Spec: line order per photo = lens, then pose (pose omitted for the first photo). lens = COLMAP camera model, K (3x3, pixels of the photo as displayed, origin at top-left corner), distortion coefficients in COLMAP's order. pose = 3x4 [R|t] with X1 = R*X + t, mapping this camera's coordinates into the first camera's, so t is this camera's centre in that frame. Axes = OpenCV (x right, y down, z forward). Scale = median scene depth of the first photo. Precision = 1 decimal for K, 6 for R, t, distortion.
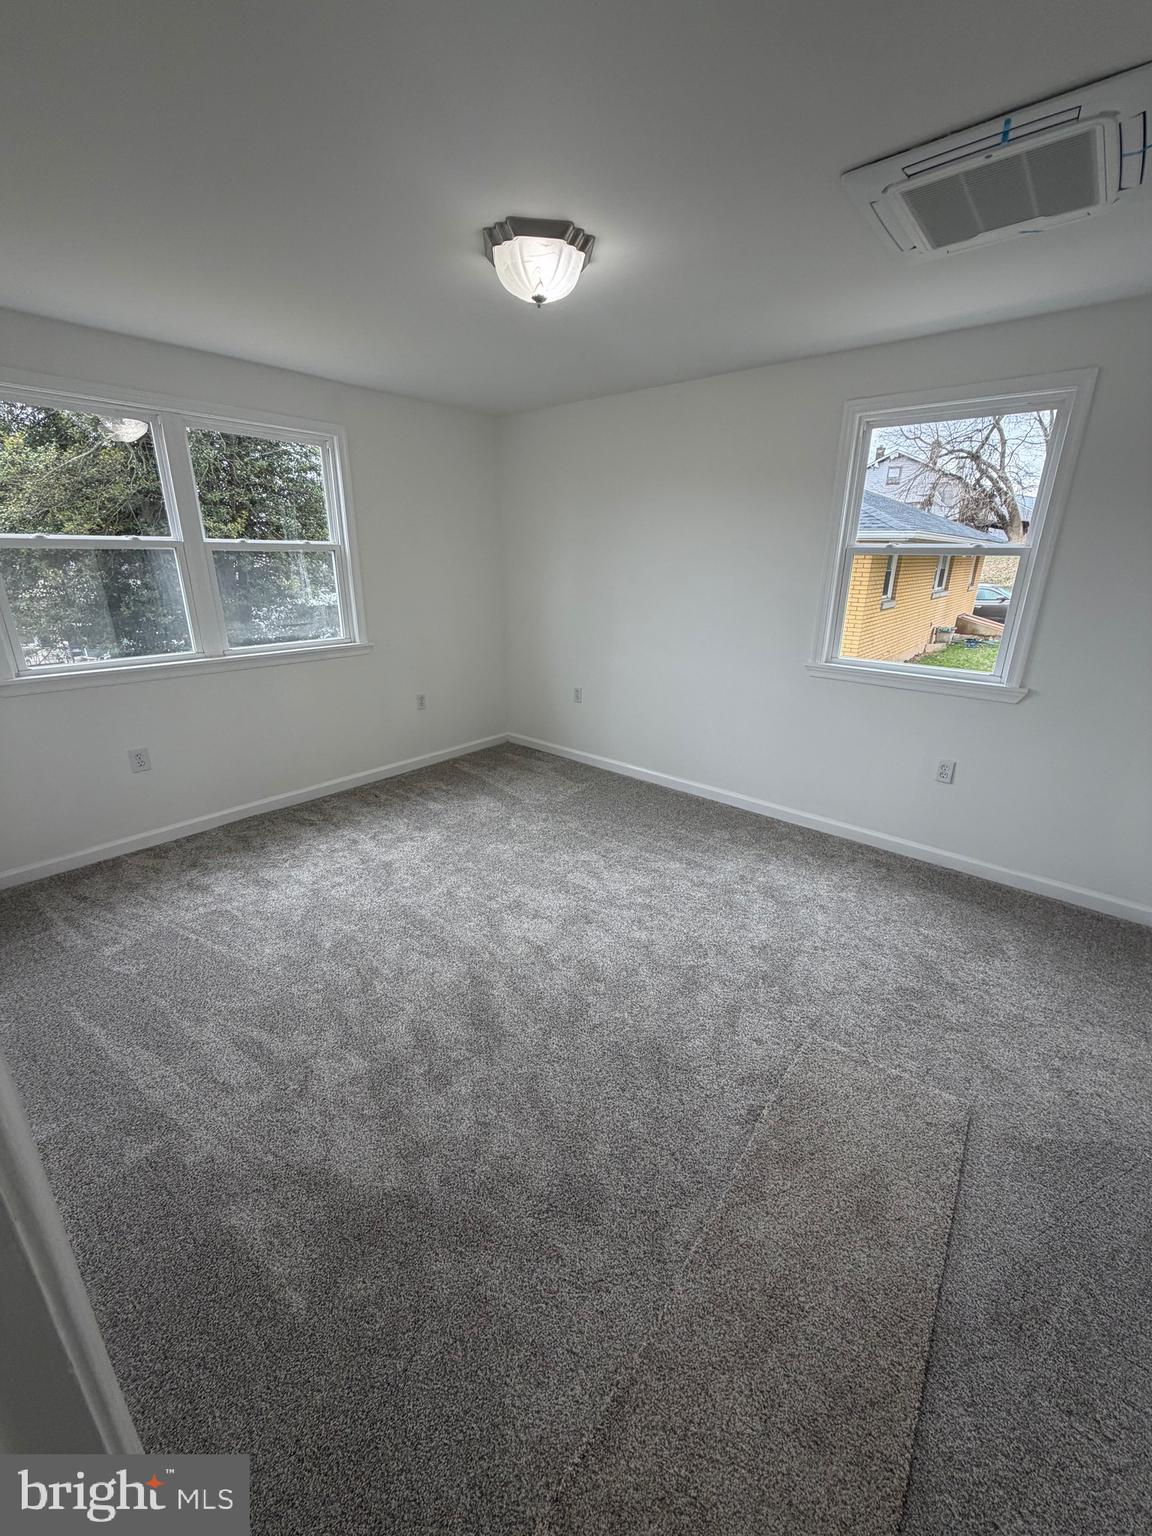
lens RADIAL K [[610.9, 0, 586.4], [0, 610.9, 757.9], [0, 0, 1]] dist [0.002971, 0.000078]
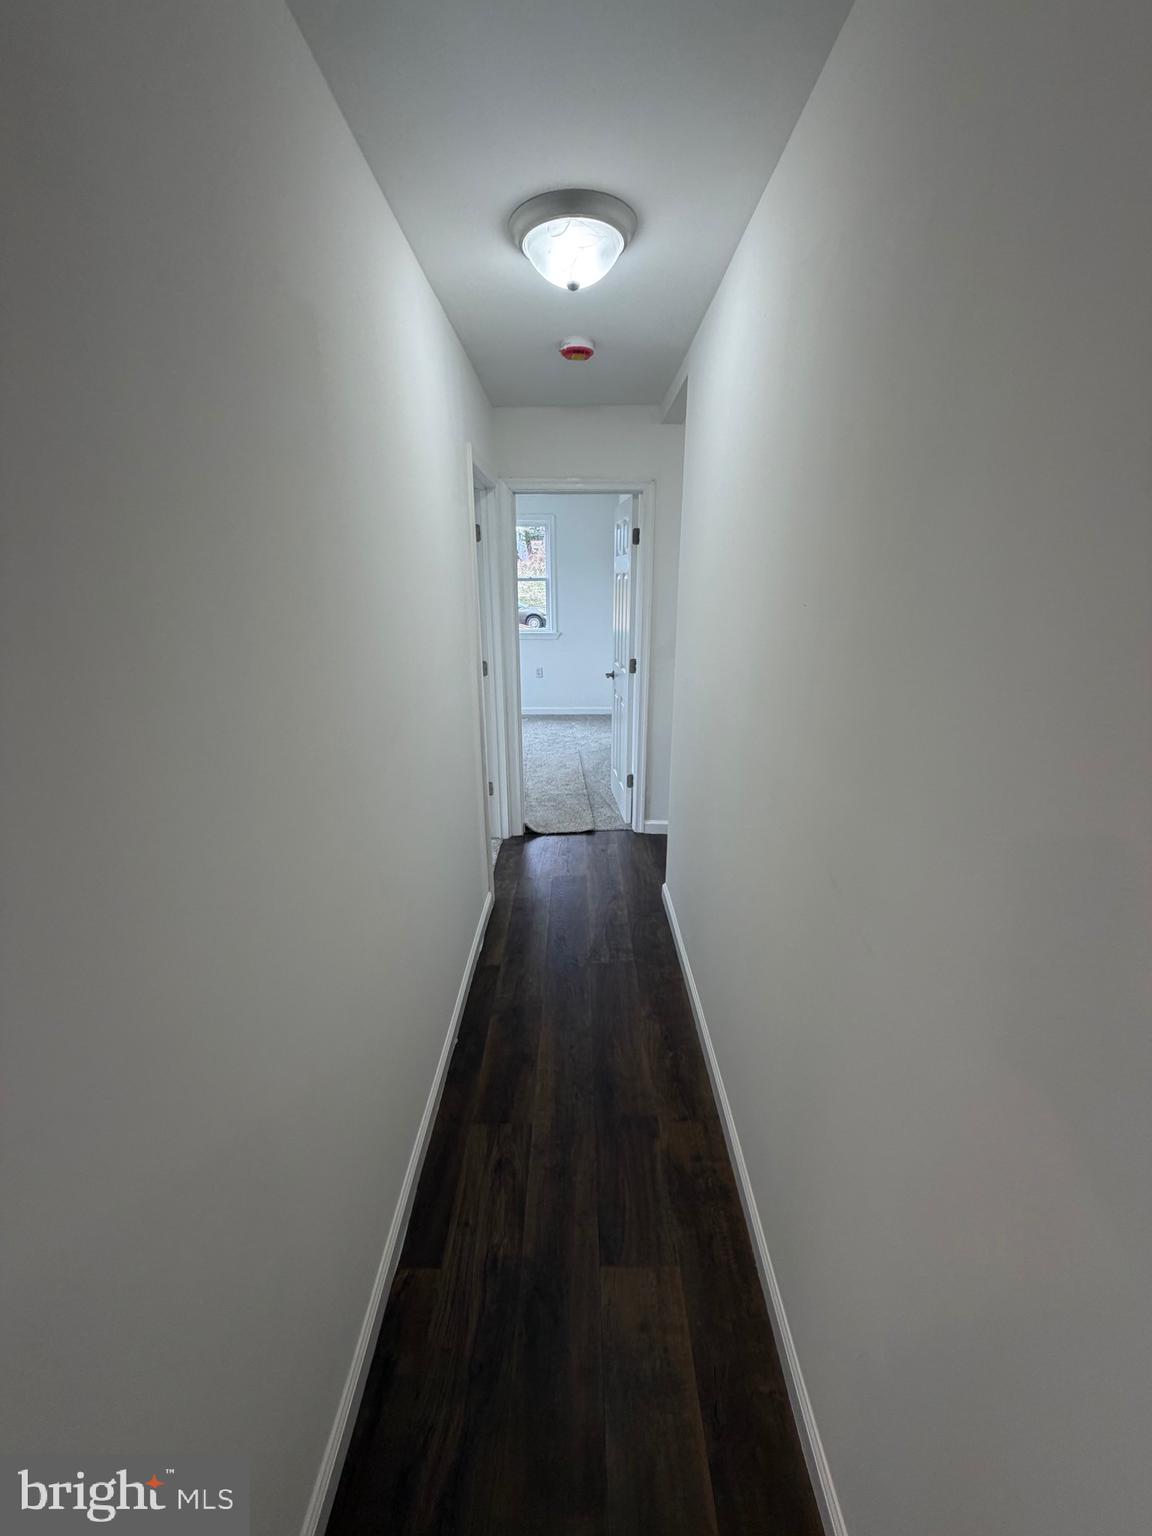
lens RADIAL K [[610.9, 0, 578.5], [0, 610.9, 771.2], [0, 0, 1]] dist [0.002971, 0.000078]
pose [[0.767853, -0.214179, 0.603763, -2.386096], [0.225576, 0.972492, 0.058100, 0.871173], [-0.599598, 0.091582, 0.795044, -2.764582]]
